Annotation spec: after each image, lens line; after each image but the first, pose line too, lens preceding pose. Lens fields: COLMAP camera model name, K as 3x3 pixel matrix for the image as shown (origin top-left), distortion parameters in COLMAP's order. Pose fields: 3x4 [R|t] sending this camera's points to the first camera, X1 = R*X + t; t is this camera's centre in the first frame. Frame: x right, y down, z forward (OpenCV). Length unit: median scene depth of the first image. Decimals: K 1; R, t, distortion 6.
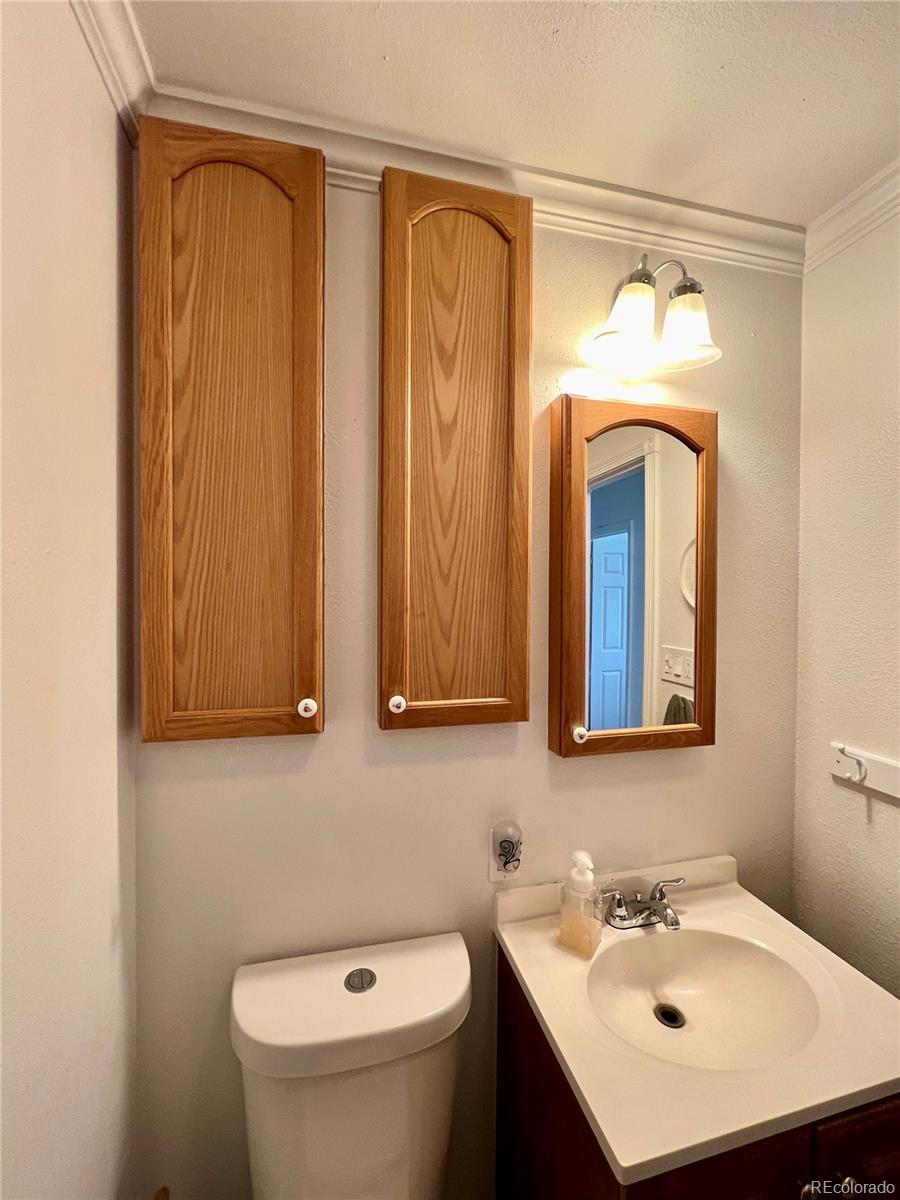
lens RADIAL K [[482.6, 0, 450.0], [0, 482.6, 600.0], [0, 0, 1]] dist [-0.001028, 0.000405]
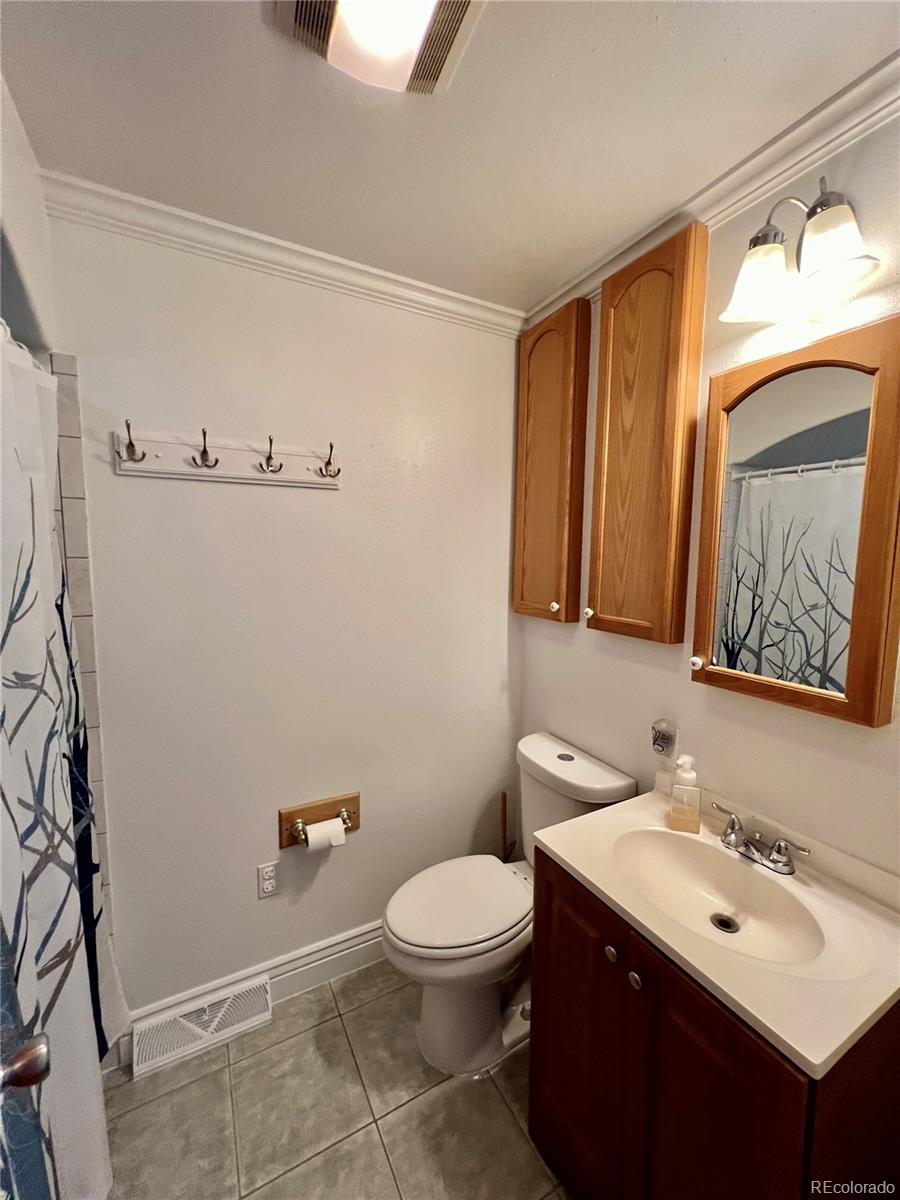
lens RADIAL K [[481.1, 0, 450.0], [0, 481.1, 600.0], [0, 0, 1]] dist [-0.001303, -0.000144]
pose [[0.246694, 0.094958, -0.964430, 1.335048], [-0.023446, 0.995481, 0.092018, 0.024750], [0.968810, -0.000089, 0.247806, 0.103699]]
